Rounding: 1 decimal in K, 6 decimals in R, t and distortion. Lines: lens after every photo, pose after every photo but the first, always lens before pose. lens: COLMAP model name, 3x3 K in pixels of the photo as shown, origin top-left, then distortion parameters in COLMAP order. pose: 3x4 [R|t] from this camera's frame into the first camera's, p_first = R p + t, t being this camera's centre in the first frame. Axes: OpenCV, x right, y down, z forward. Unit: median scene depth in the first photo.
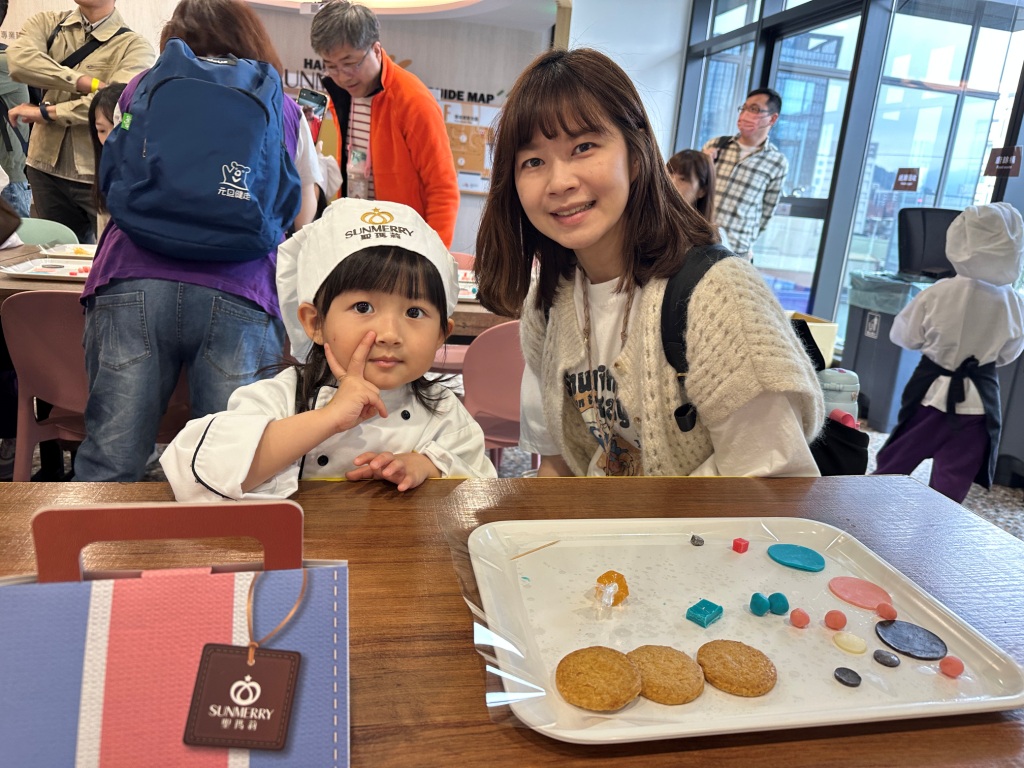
lens RADIAL K [[728.2, 0, 512.0], [0, 728.2, 384.0], [0, 0, 1]] dist [0.006307, -0.005314]
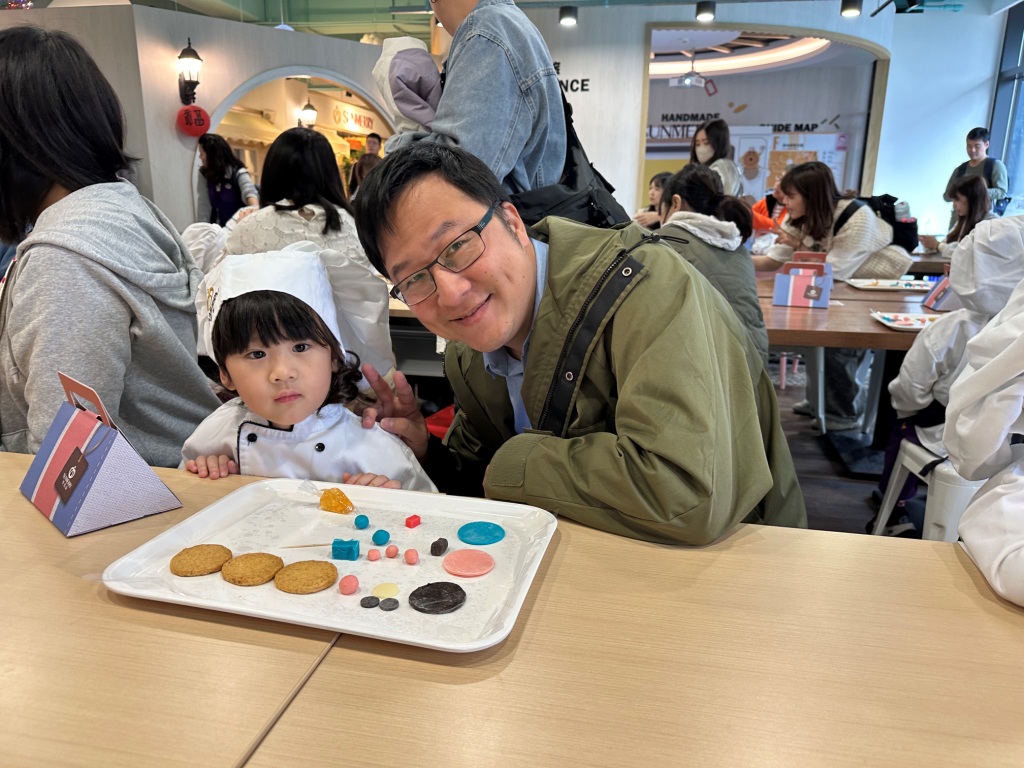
lens RADIAL K [[732.3, 0, 517.2], [0, 732.3, 382.0], [0, 0, 1]] dist [0.011015, -0.018505]
pose [[0.924520, 0.019887, -0.380615, -0.017068], [-0.031809, 0.999180, -0.025057, 0.080336], [0.379804, 0.035273, 0.924394, -0.320751]]
